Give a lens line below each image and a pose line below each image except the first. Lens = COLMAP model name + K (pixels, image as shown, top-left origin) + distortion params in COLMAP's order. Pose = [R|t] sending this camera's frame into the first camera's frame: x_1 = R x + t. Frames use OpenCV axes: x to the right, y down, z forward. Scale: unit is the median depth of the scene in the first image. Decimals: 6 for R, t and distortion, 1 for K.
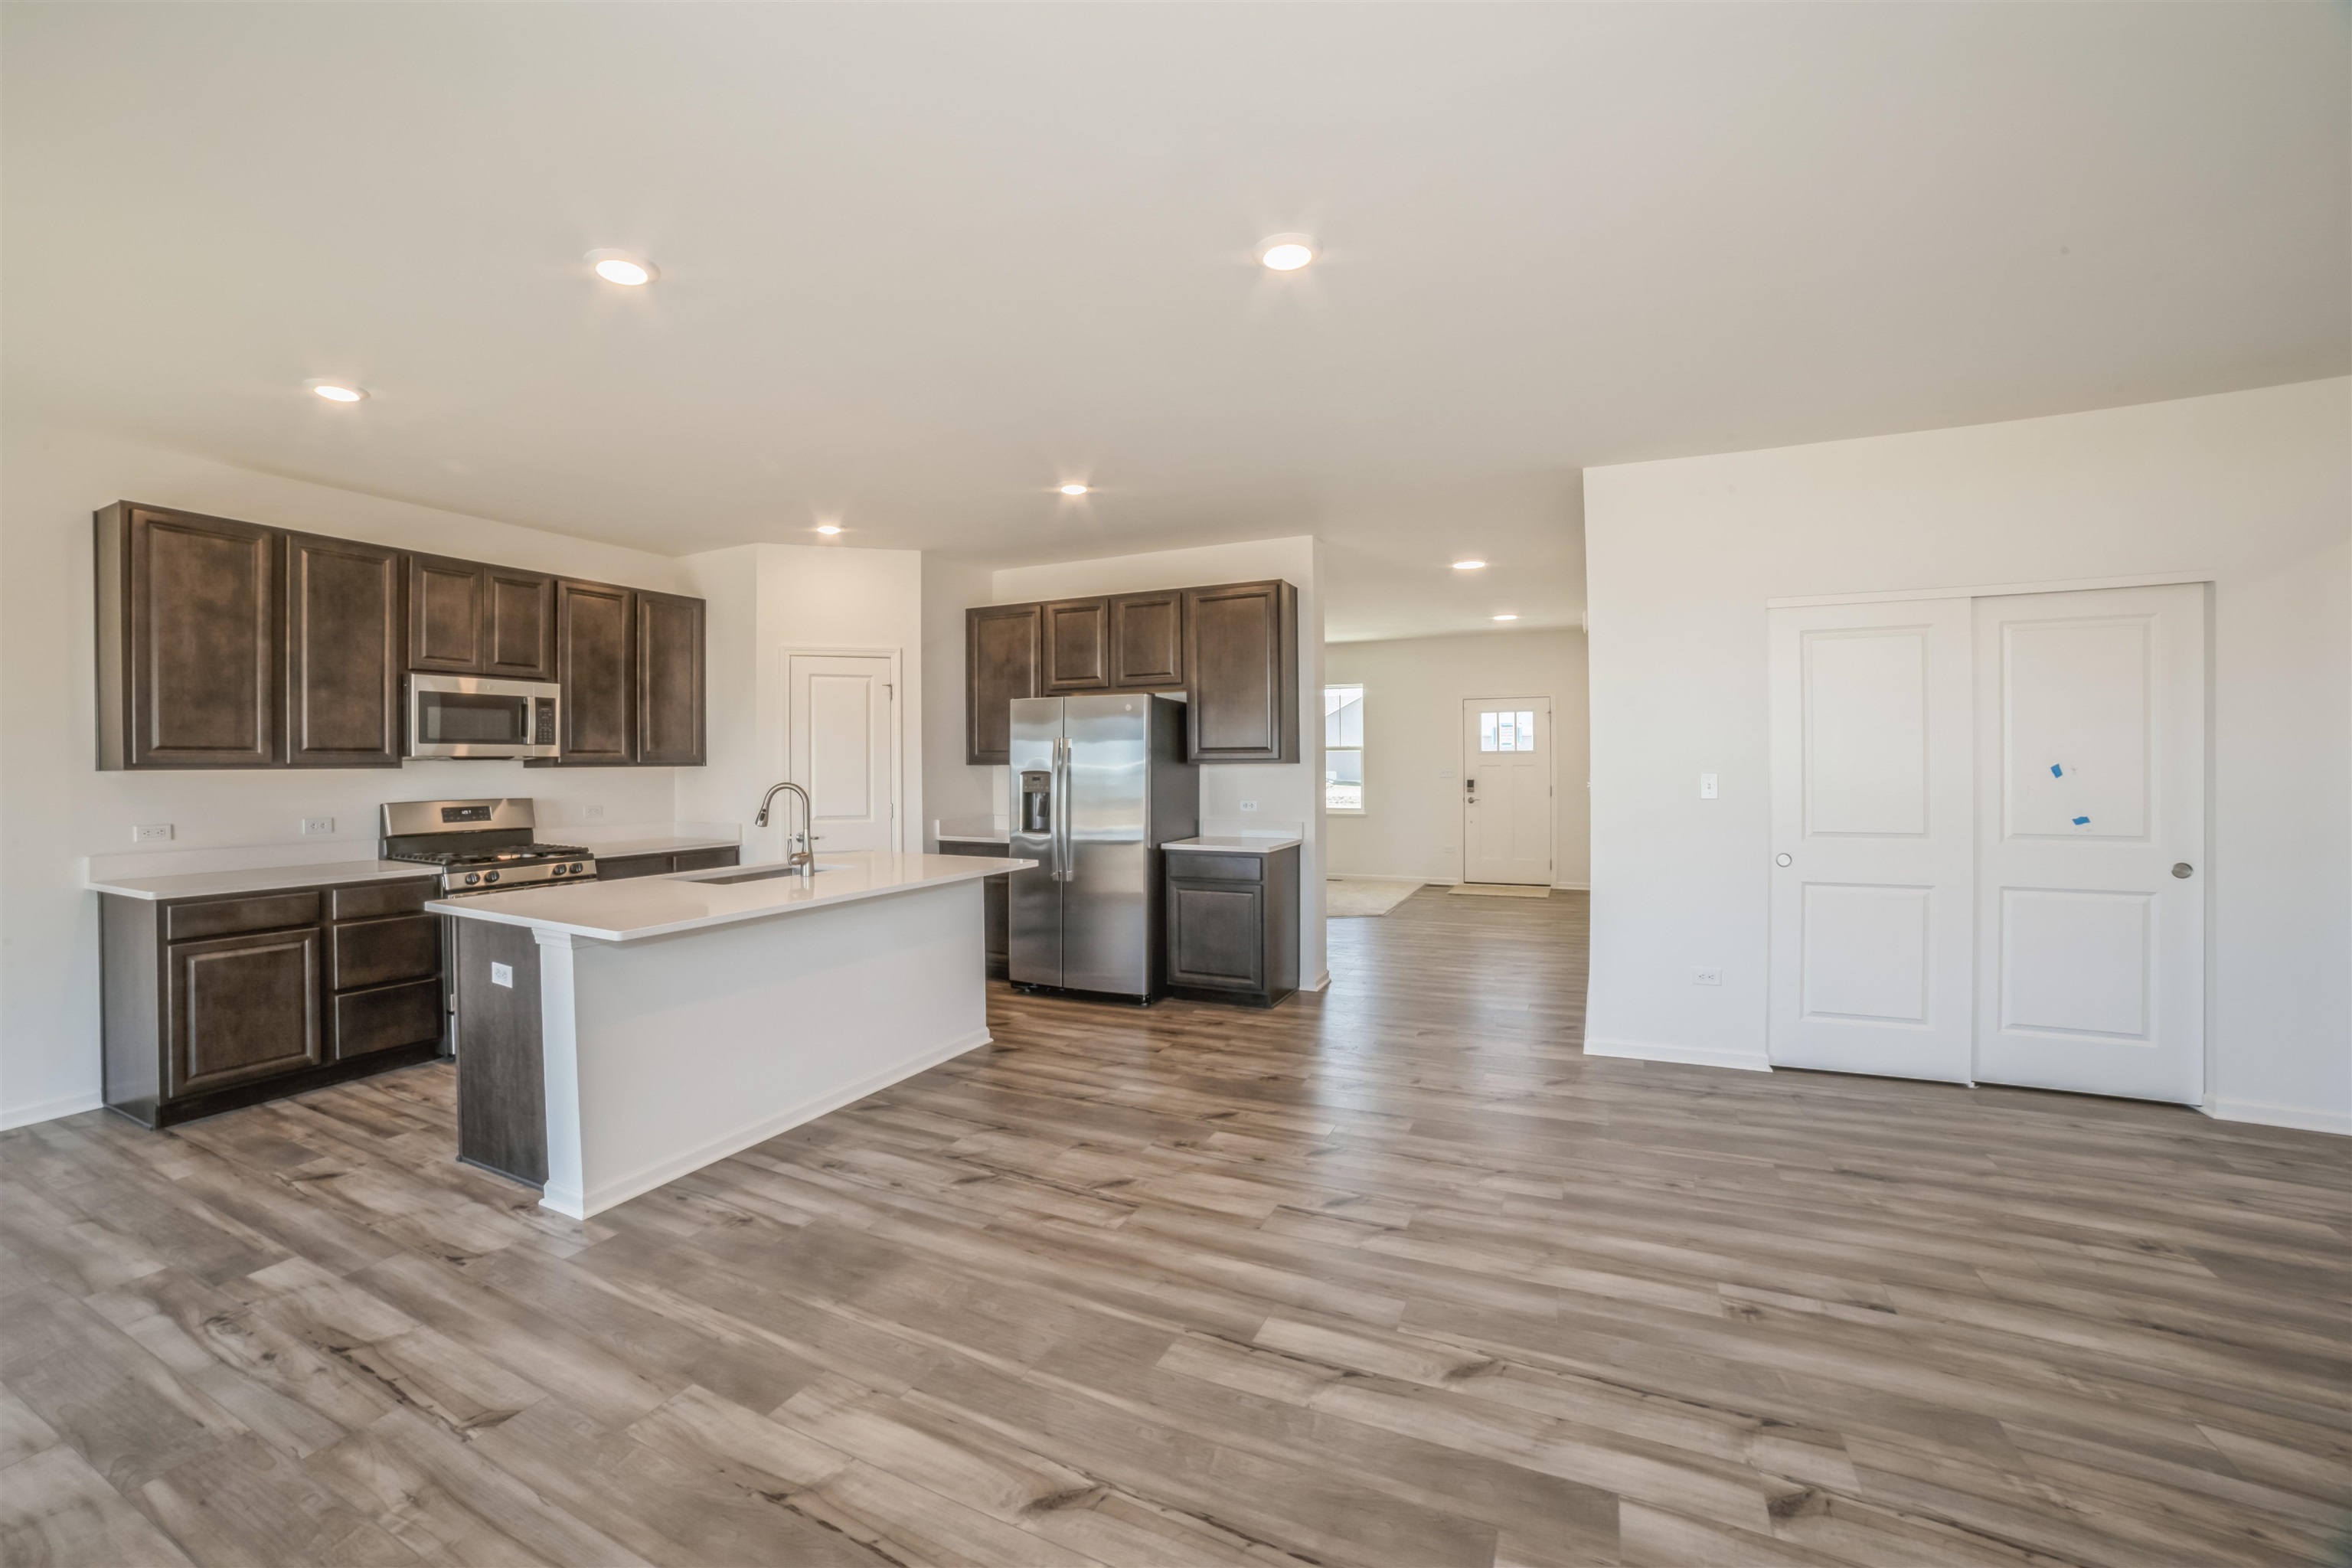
lens RADIAL K [[960.4, 0, 1137.1], [0, 960.4, 768.8], [0, 0, 1]] dist [-0.092902, 0.034607]
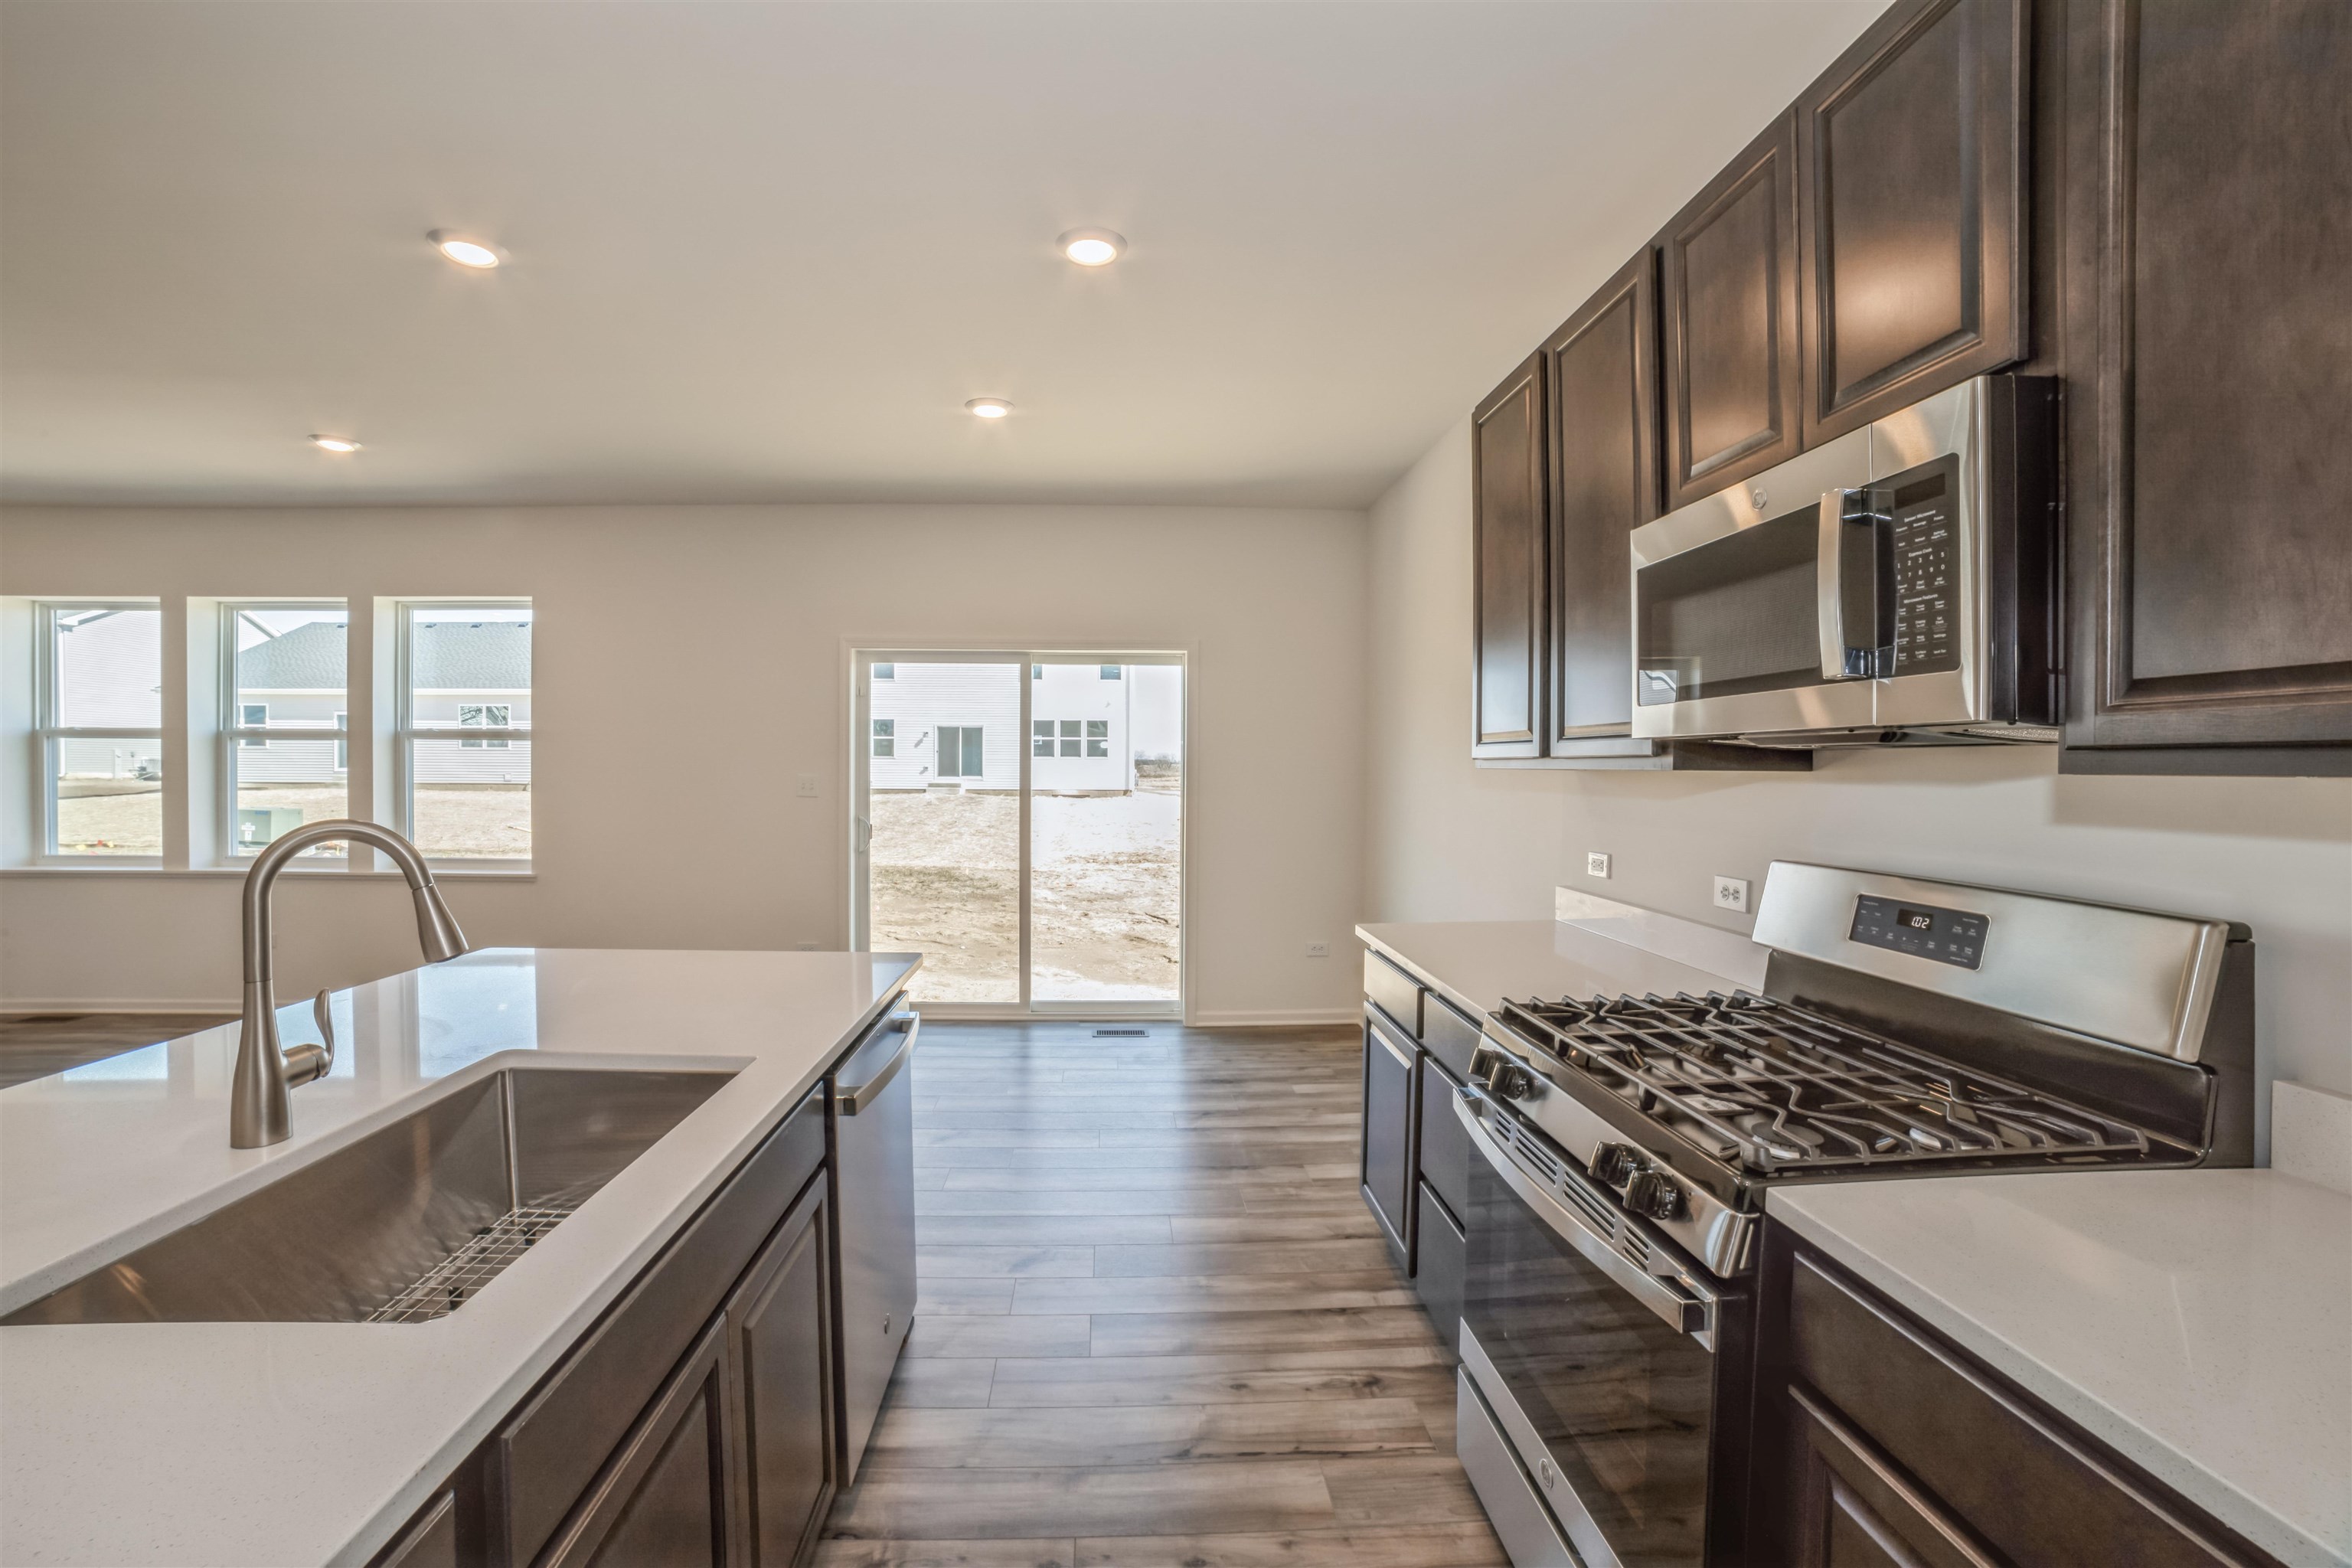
lens RADIAL K [[948.3, 0, 1148.4], [0, 948.3, 777.6], [0, 0, 1]] dist [-0.087092, 0.026565]
pose [[-0.870156, 0.006027, -0.492740, -0.424518], [-0.003038, 0.999841, 0.017595, -0.004152], [0.492767, 0.016807, -0.869999, 1.296695]]
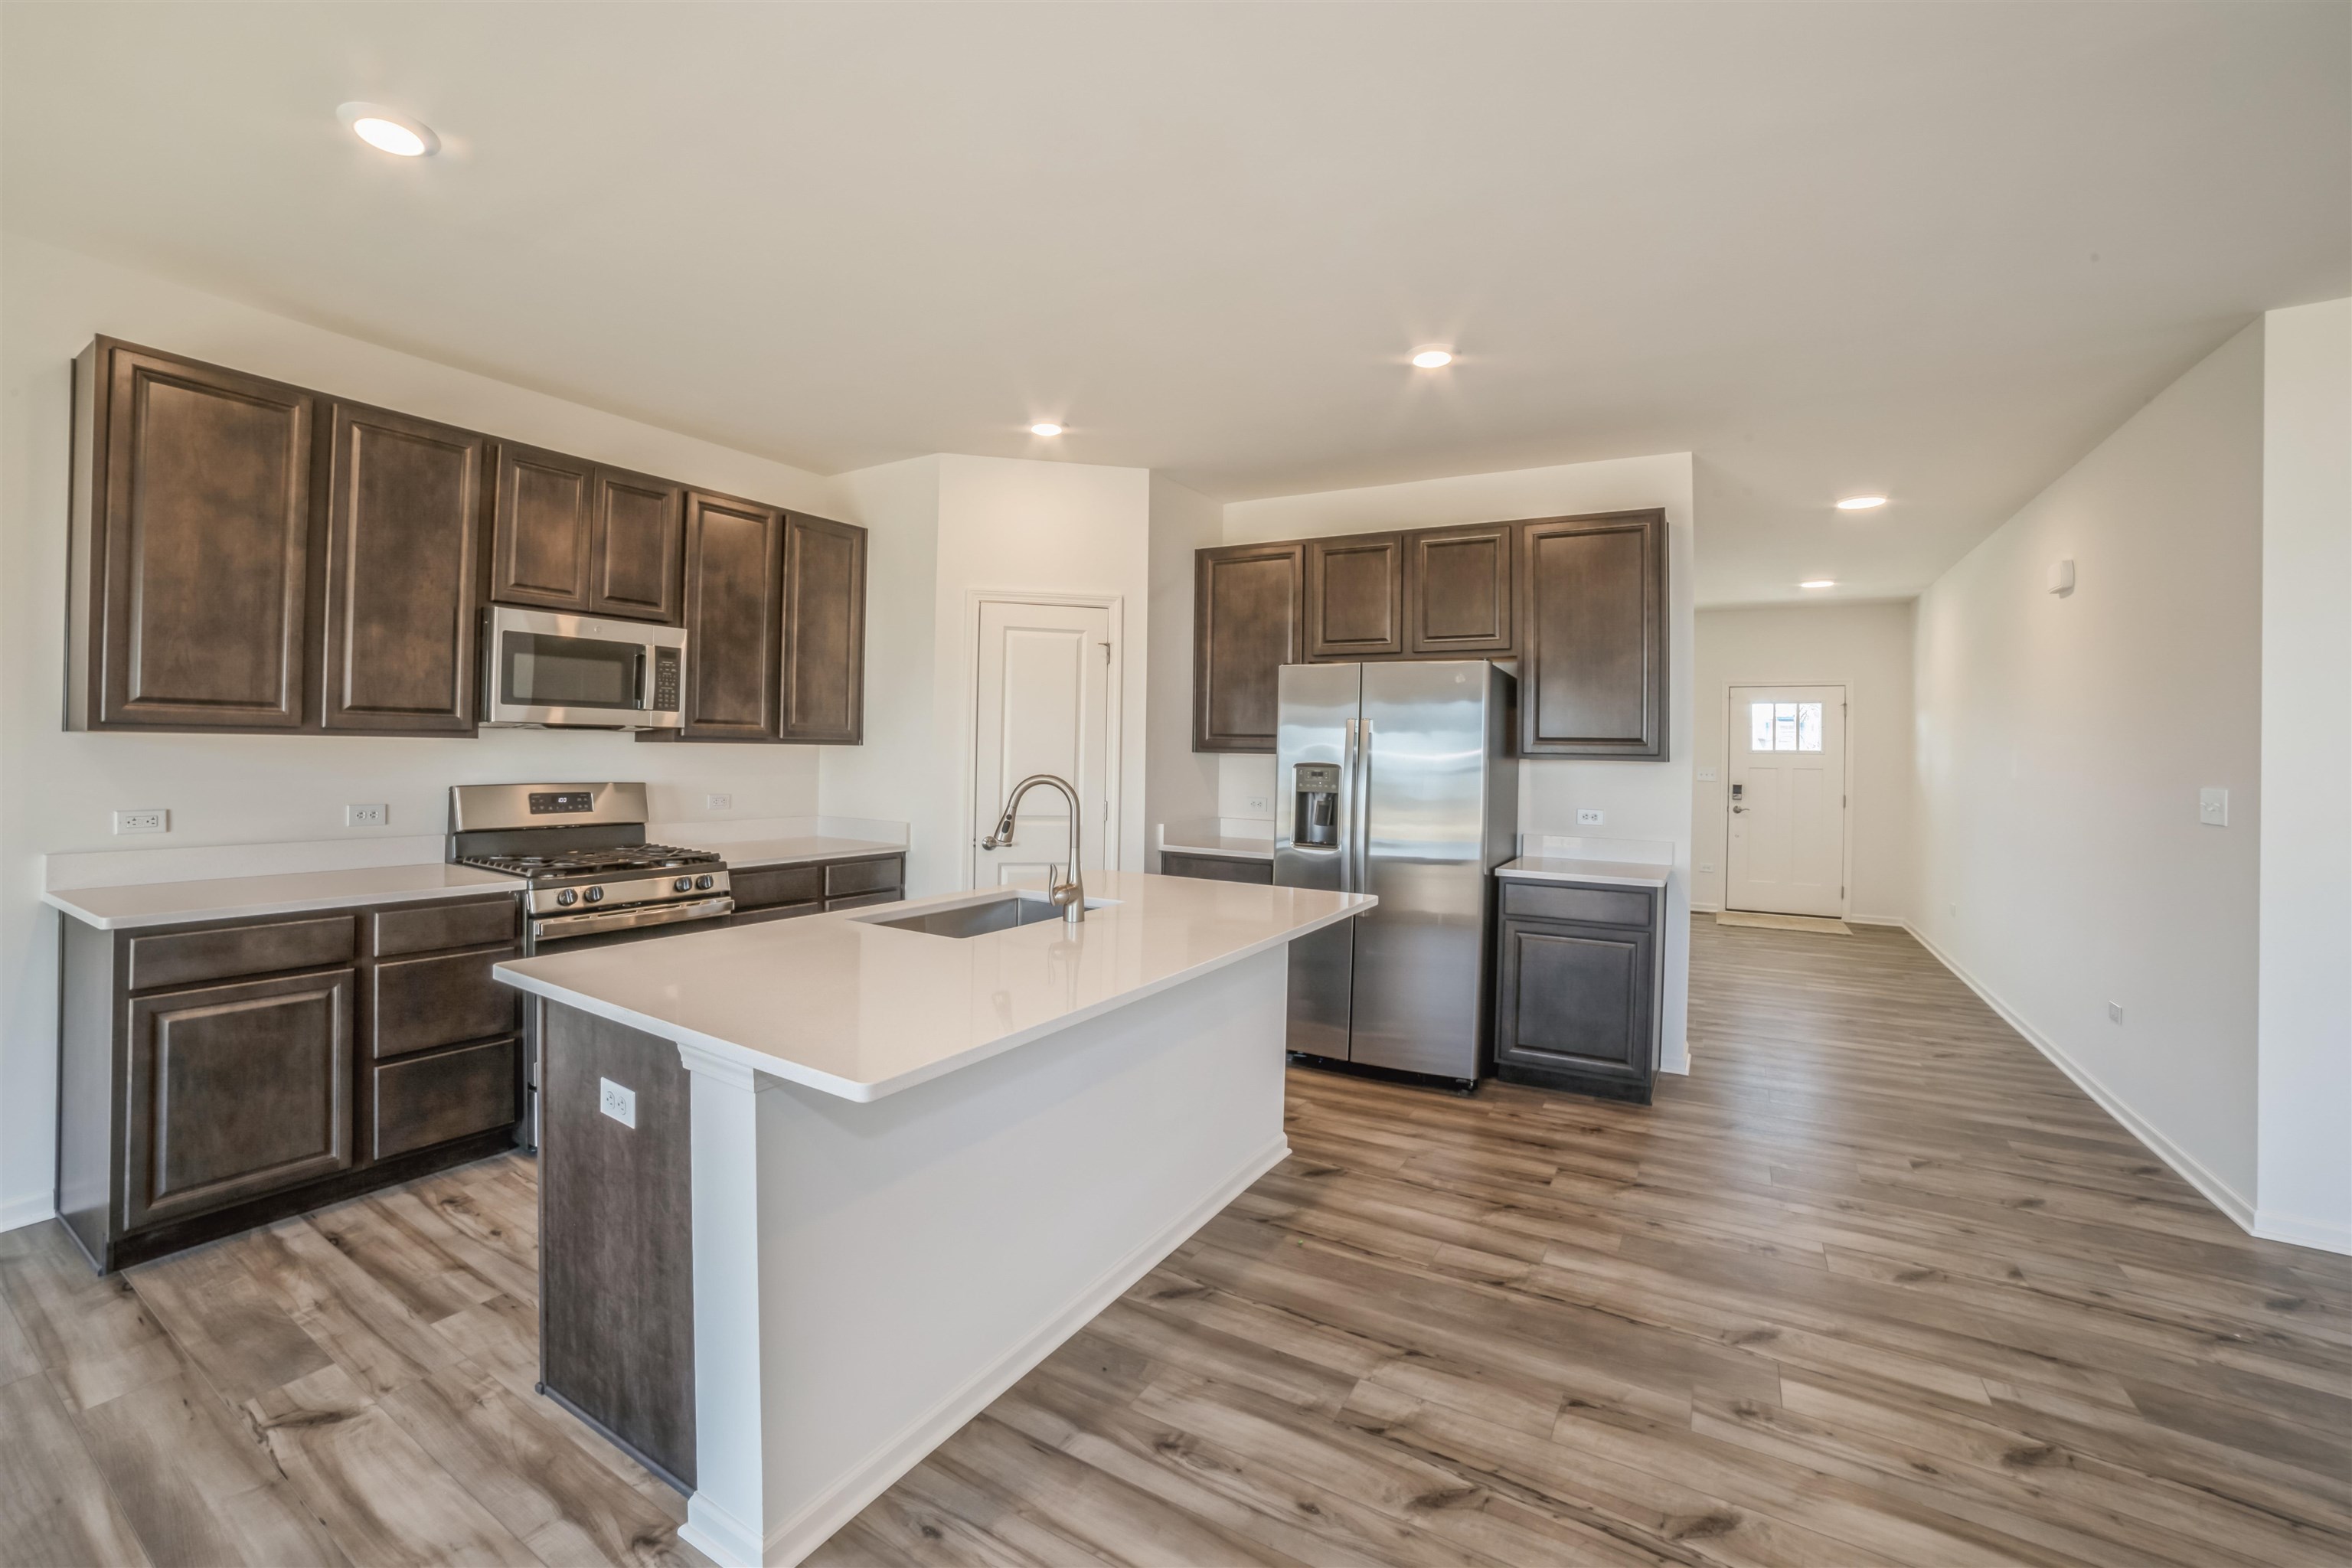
lens RADIAL K [[986.6, 0, 1136.6], [0, 986.6, 745.8], [0, 0, 1]] dist [-0.092998, 0.030630]
pose [[0.996028, 0.023333, -0.085932, -0.234690], [-0.024336, 0.999647, -0.010636, 0.000781], [0.085653, 0.012685, 0.996244, 0.317974]]
